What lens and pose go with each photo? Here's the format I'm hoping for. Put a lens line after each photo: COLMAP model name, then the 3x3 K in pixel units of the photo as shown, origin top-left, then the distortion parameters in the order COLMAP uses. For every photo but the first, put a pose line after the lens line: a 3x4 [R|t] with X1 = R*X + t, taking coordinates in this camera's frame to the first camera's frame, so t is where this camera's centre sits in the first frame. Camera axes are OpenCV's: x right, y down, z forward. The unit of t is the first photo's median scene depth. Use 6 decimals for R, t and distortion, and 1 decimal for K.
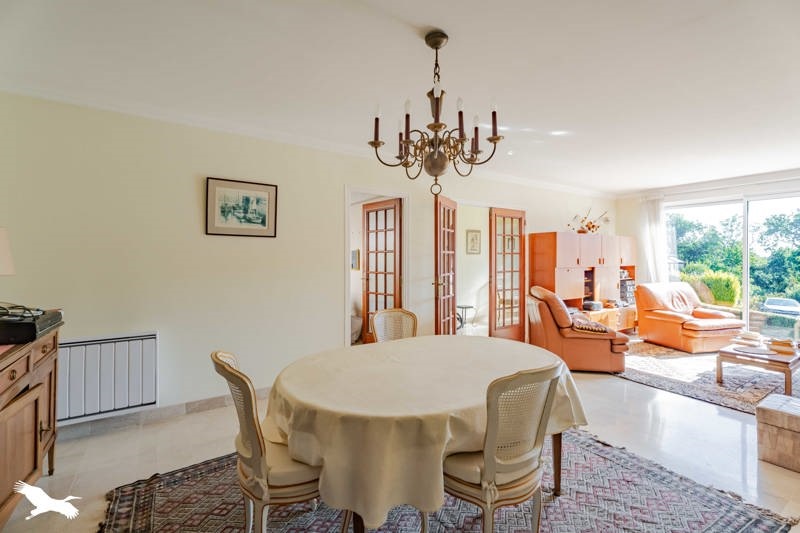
lens RADIAL K [[352.2, 0, 393.8], [0, 352.2, 264.4], [0, 0, 1]] dist [-0.001016, -0.001854]
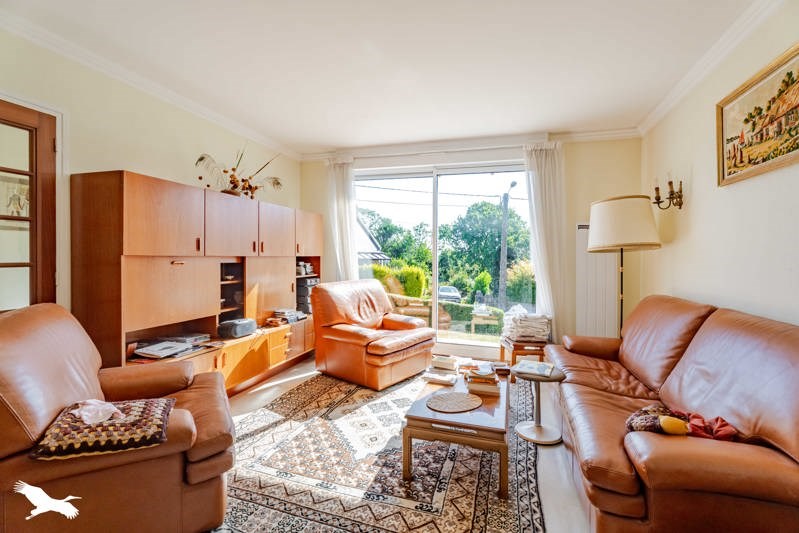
lens RADIAL K [[351.7, 0, 398.7], [0, 351.7, 263.0], [0, 0, 1]] dist [-0.001016, -0.001854]
pose [[0.760459, -0.001938, 0.649383, 0.394029], [-0.001303, 0.999989, 0.004510, 0.014568], [-0.649385, -0.004276, 0.760448, 0.417223]]
